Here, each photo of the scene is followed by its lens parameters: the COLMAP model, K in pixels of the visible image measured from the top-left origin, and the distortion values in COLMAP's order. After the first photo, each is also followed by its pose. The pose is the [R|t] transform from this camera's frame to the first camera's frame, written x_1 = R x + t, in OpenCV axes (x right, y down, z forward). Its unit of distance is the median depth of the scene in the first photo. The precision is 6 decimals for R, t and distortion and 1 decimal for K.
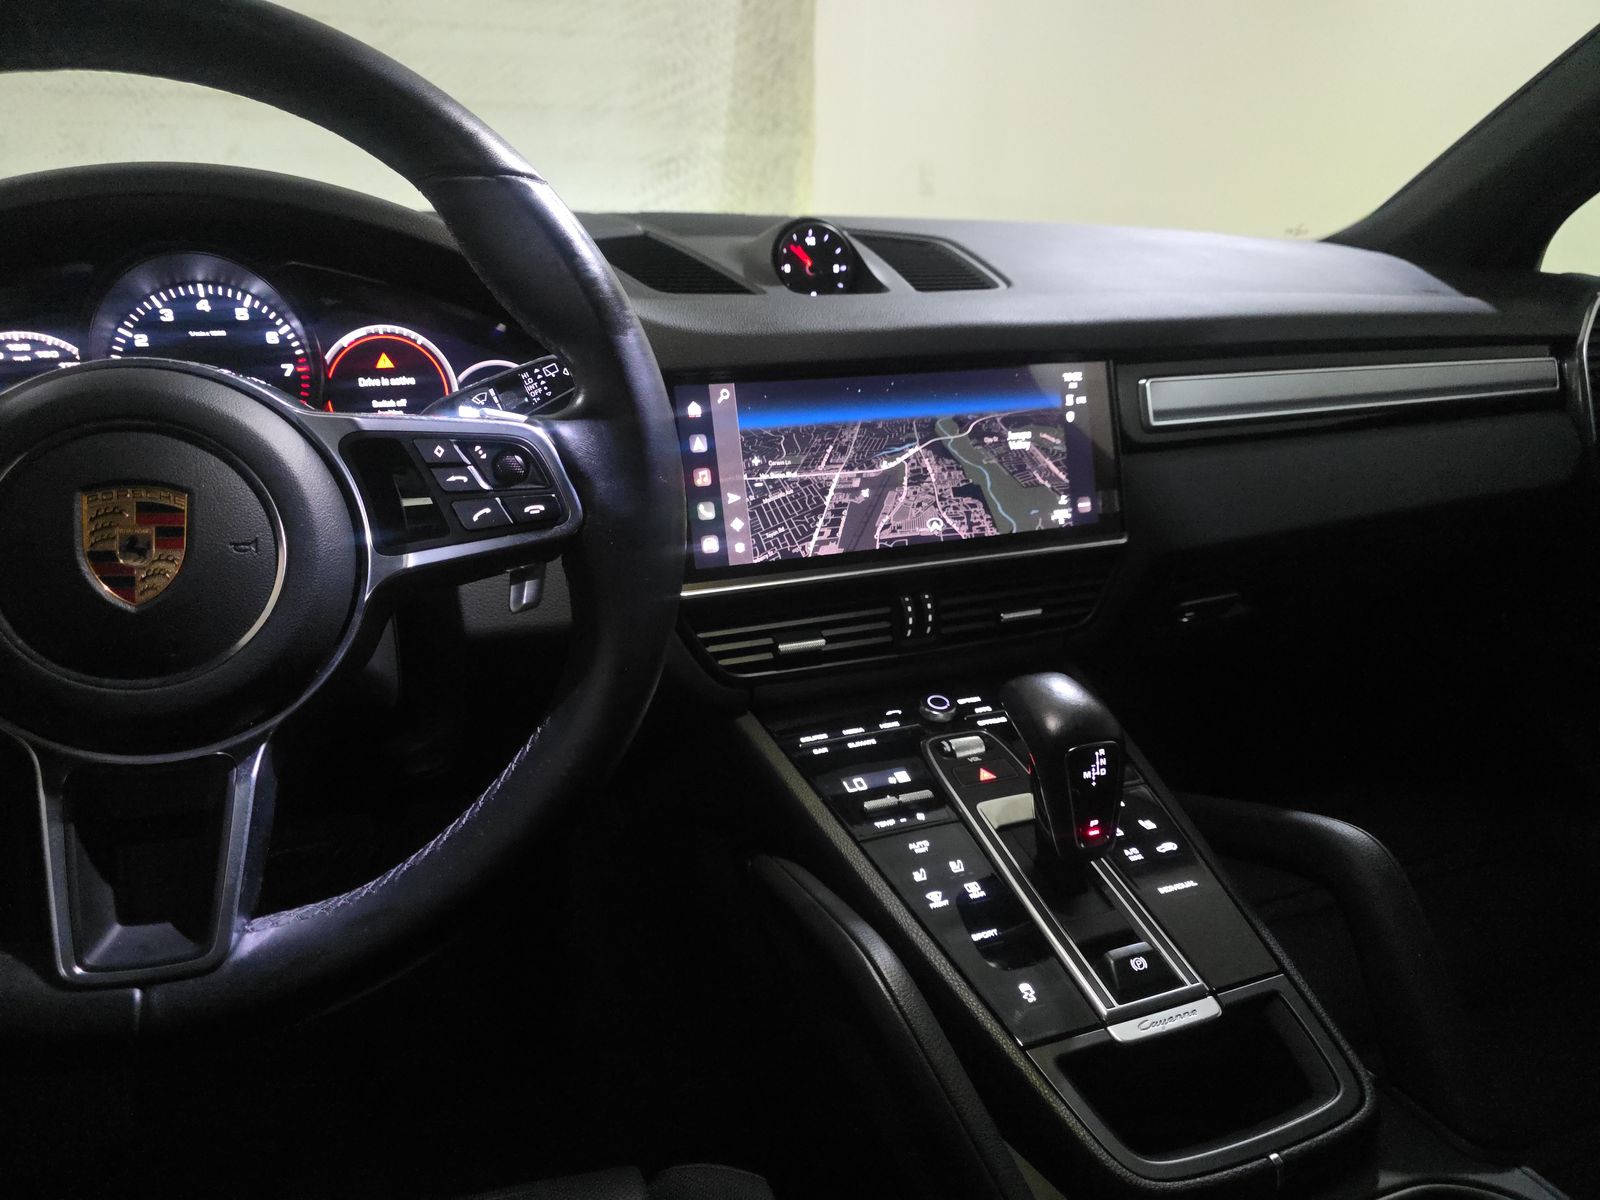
lens RADIAL K [[1065.5, 0, 801.6], [0, 1065.5, 605.0], [0, 0, 1]] dist [0.026581, -0.026955]
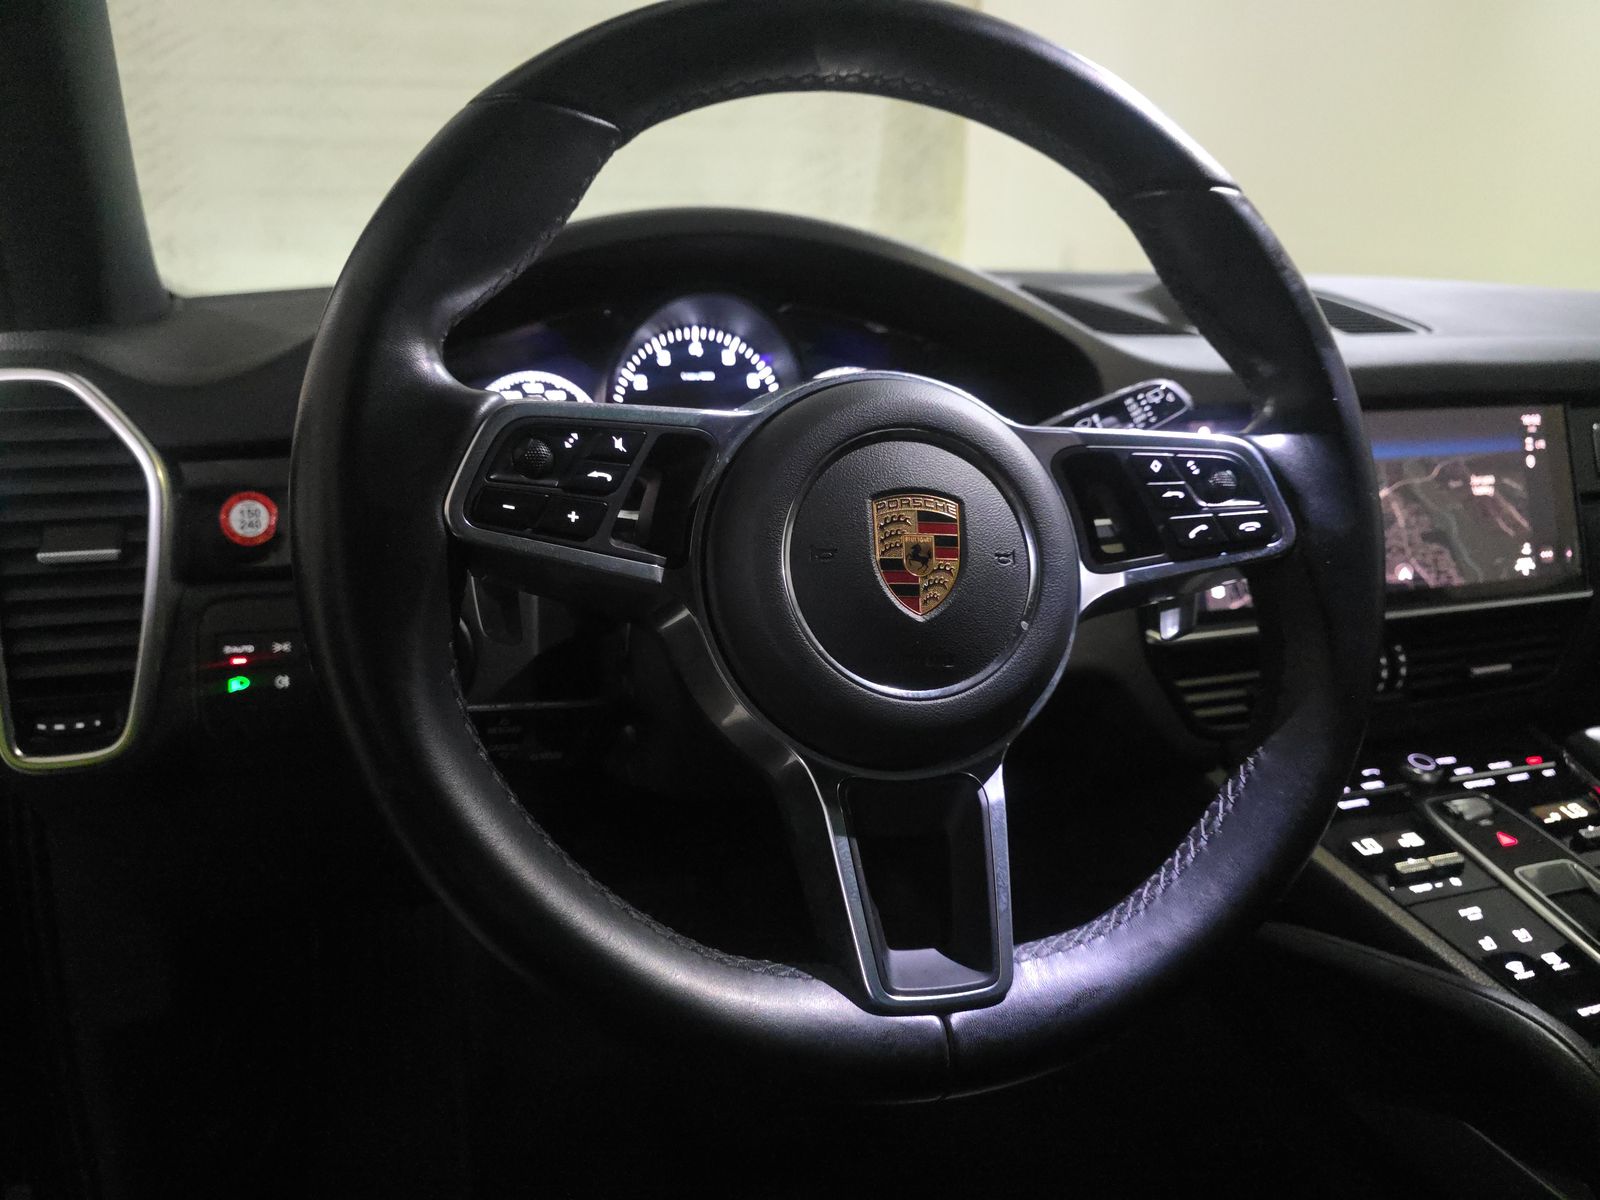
lens RADIAL K [[1065.5, 0, 696.8], [0, 1065.5, 626.6], [0, 0, 1]] dist [0.026581, -0.026955]
pose [[0.996969, 0.009021, -0.077282, -0.477963], [-0.014134, 0.997727, -0.065883, 0.049373], [0.076512, 0.066776, 0.994830, 0.013189]]
